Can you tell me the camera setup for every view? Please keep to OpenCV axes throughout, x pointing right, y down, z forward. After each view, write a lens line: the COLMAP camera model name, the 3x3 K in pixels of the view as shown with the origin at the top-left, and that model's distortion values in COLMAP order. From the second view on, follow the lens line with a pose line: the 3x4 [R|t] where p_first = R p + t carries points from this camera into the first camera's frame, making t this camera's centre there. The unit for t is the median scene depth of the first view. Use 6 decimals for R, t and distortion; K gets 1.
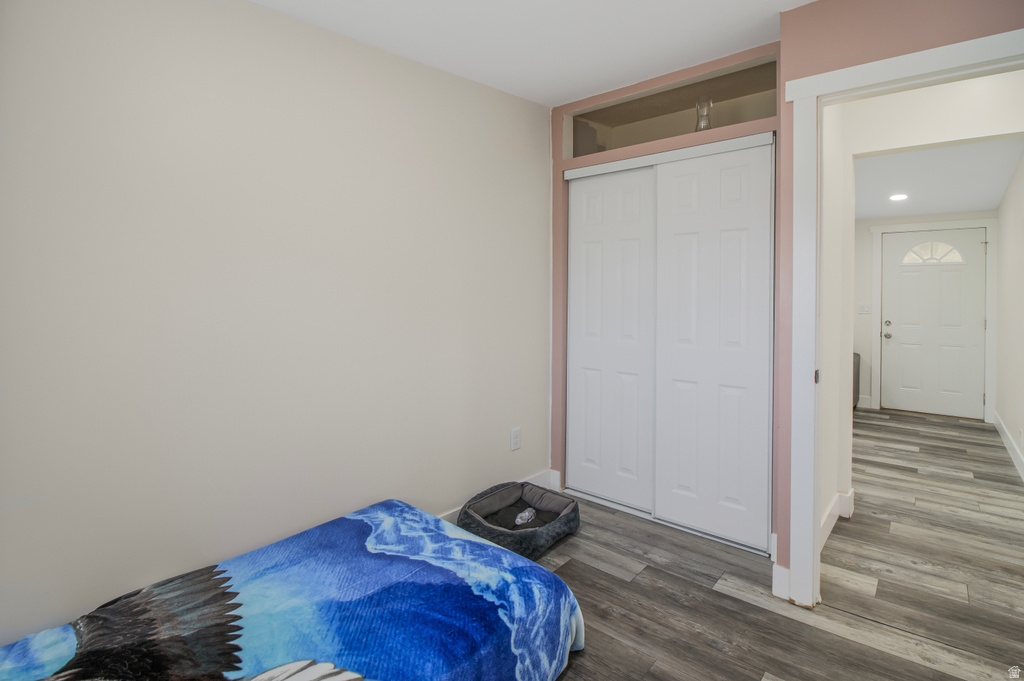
lens RADIAL K [[485.6, 0, 532.1], [0, 485.6, 295.9], [0, 0, 1]] dist [-0.005838, -0.001571]
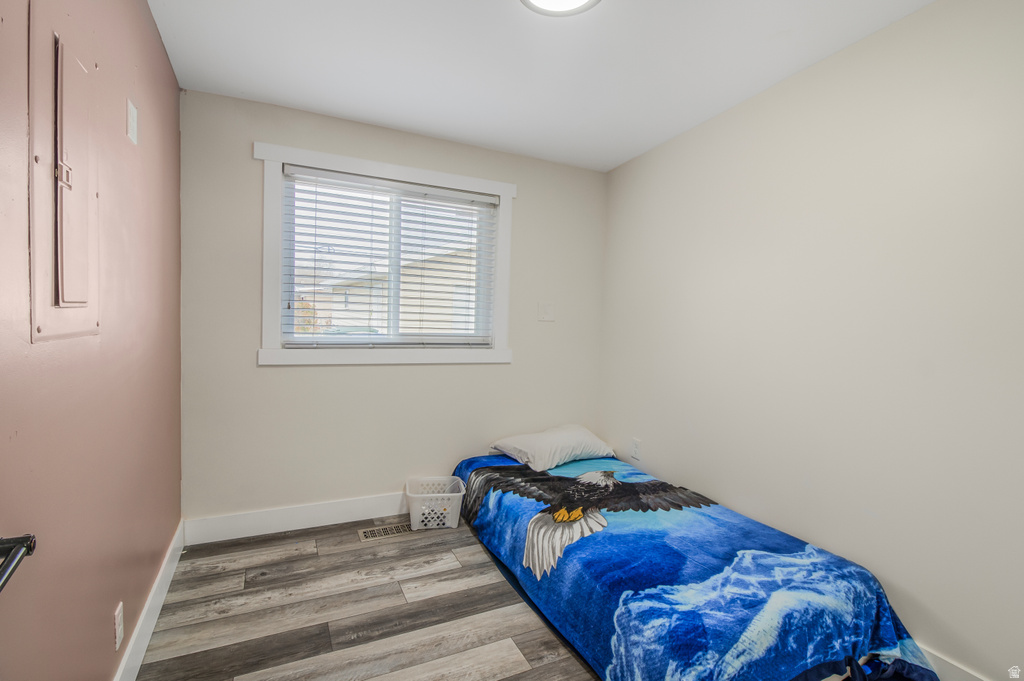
lens RADIAL K [[485.6, 0, 514.8], [0, 485.6, 338.7], [0, 0, 1]] dist [-0.005838, -0.001571]
pose [[-0.417502, 0.022336, -0.908401, 0.900776], [-0.036548, 0.998476, 0.041348, 0.025715], [0.907940, 0.050463, -0.416050, 1.024212]]
